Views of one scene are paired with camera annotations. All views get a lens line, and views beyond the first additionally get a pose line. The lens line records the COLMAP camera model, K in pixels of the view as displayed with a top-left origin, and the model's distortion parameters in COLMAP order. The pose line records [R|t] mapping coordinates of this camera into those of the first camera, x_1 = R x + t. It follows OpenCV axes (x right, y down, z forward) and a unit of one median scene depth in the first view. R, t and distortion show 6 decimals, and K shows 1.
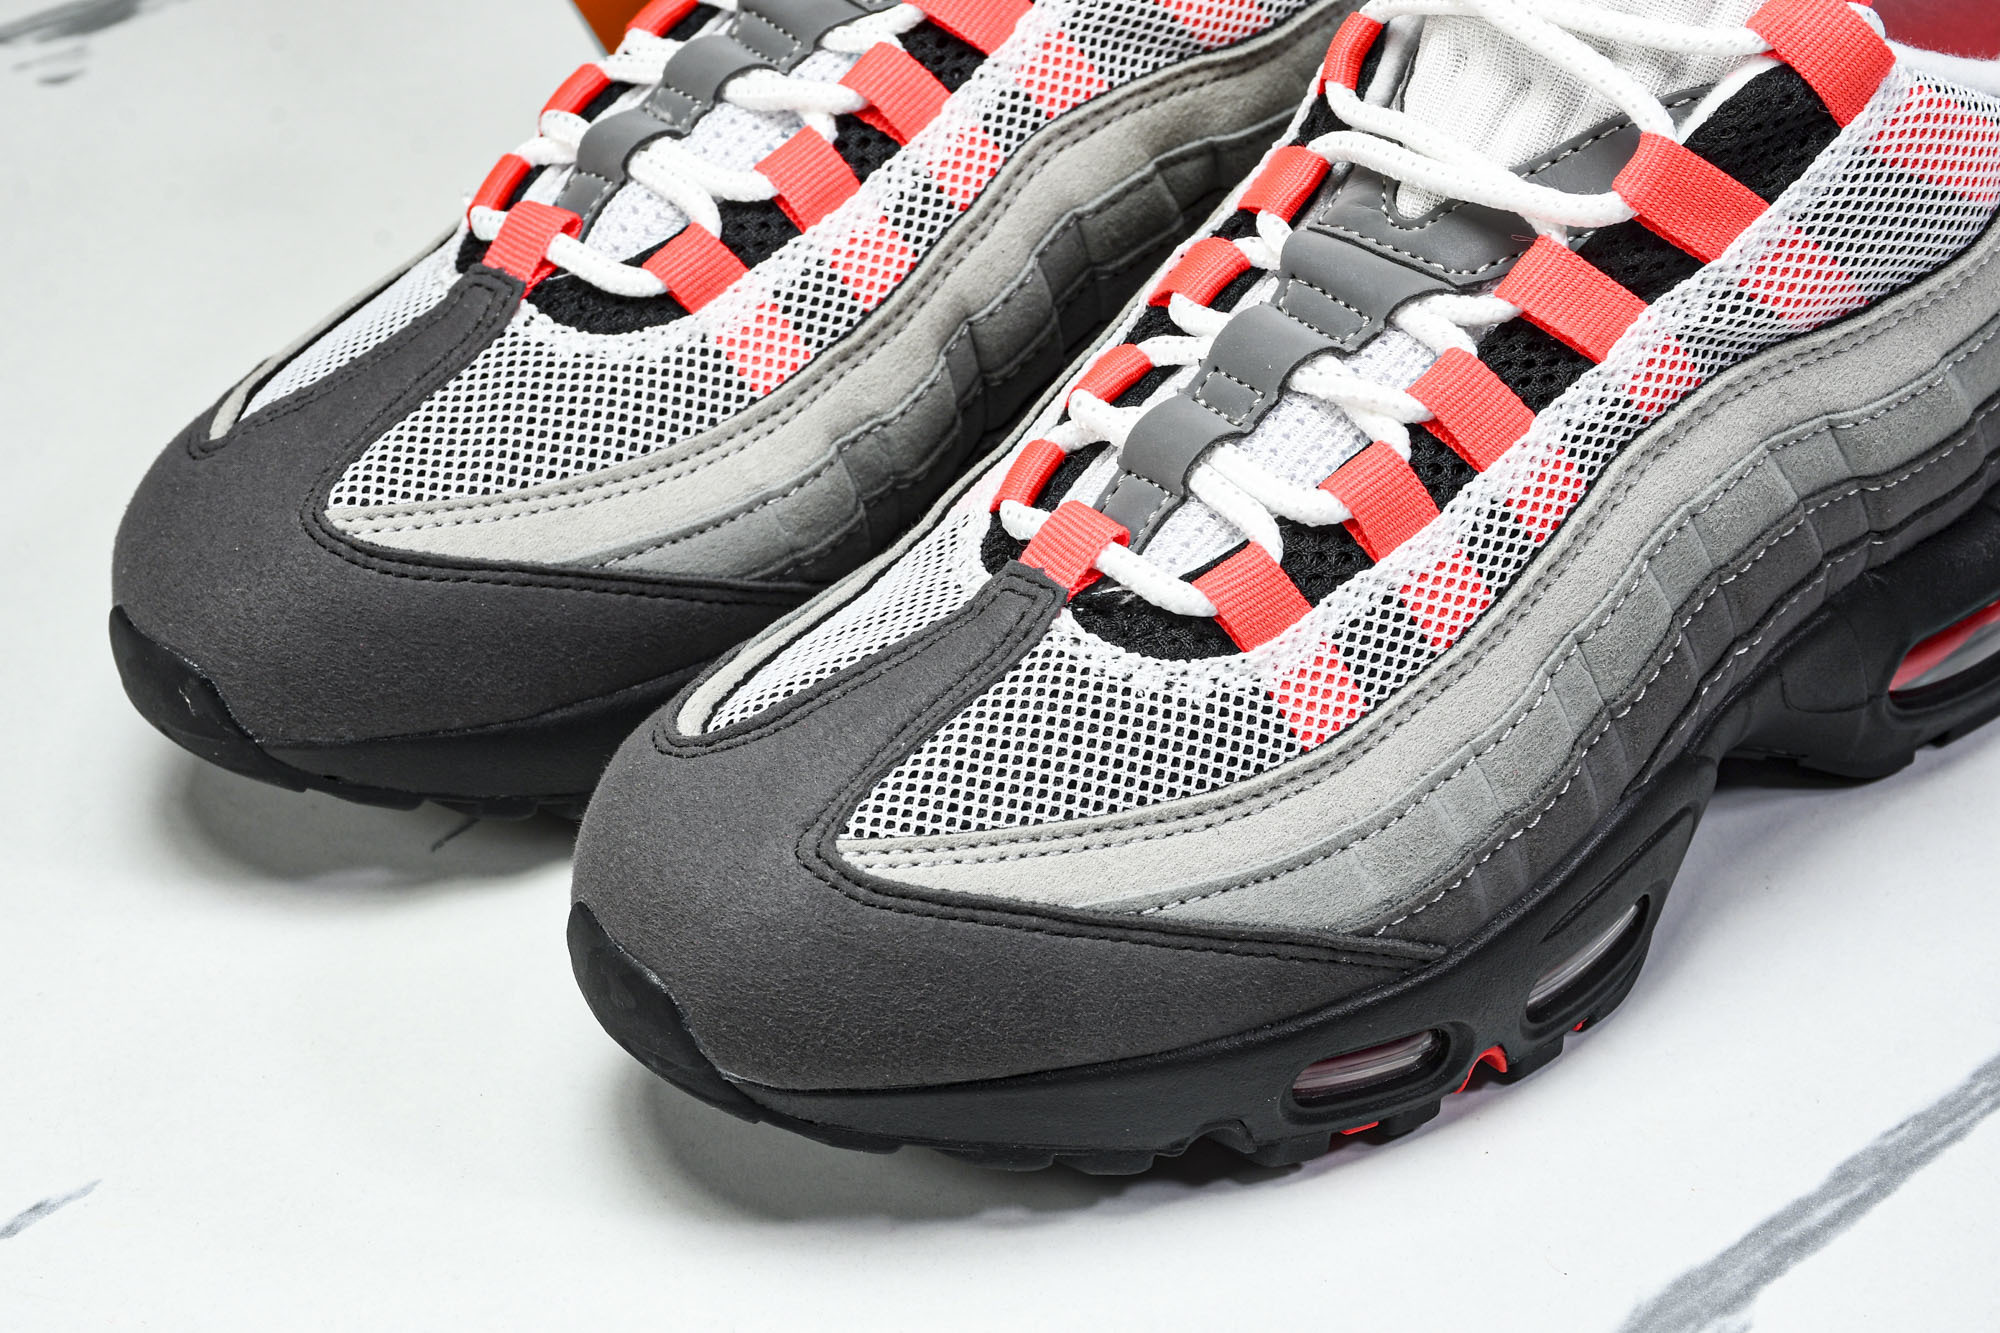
lens RADIAL K [[4798.9, 0, 999.5], [0, 4798.9, 637.9], [0, 0, 1]] dist [0.593968, 0.000000]
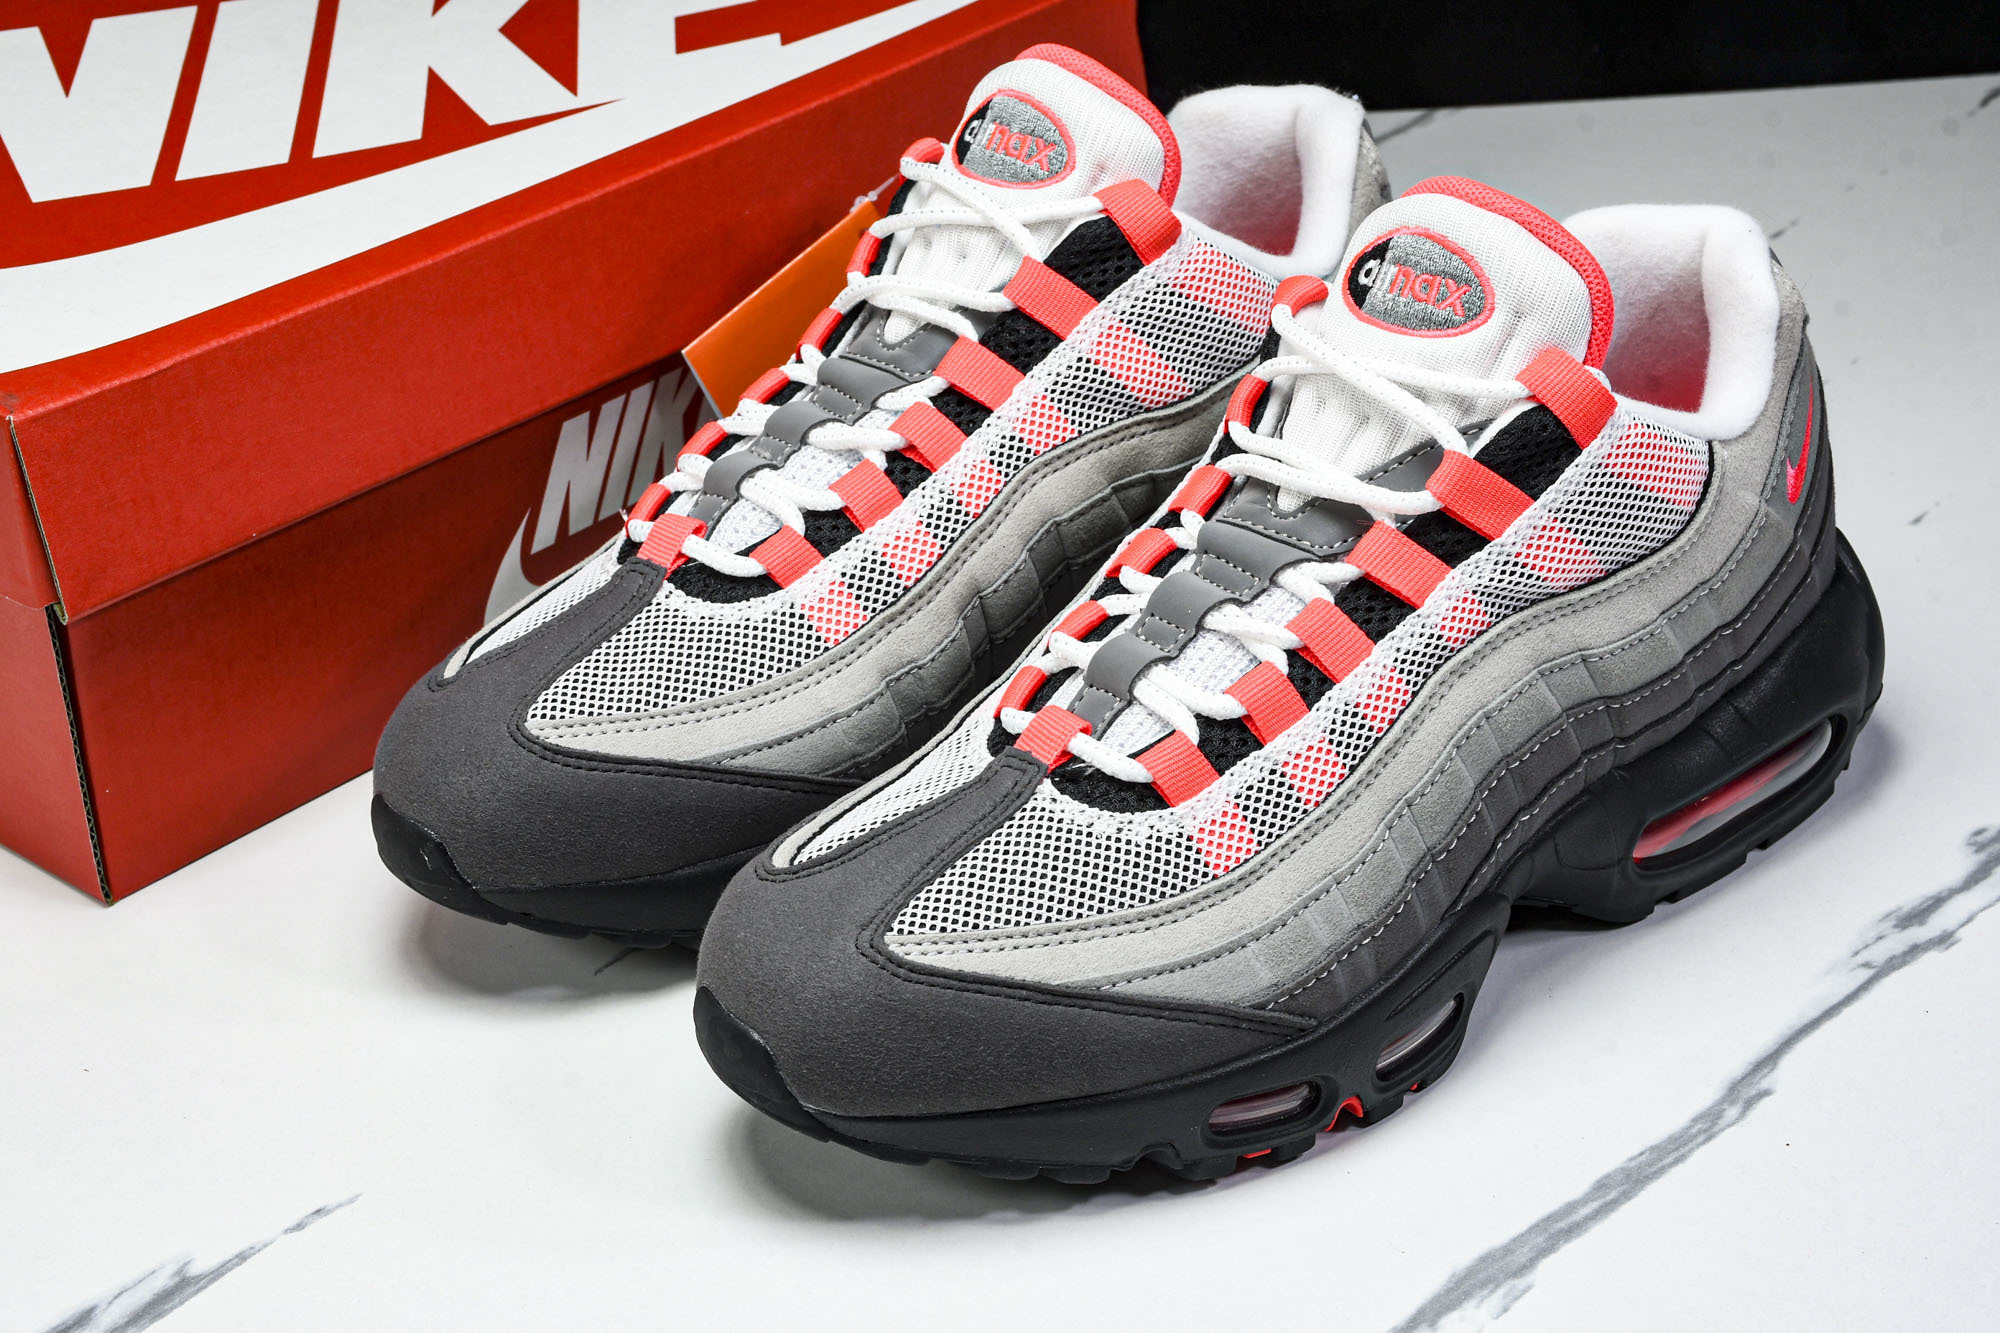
lens RADIAL K [[3948.5, 0, 1012.8], [0, 3948.5, 671.7], [0, 0, 1]] dist [0.494926, 0.000000]
pose [[0.999996, -0.001258, -0.002386, 0.006420], [0.001011, 0.994888, -0.100984, 0.077935], [0.002501, 0.100981, 0.994885, -0.159058]]
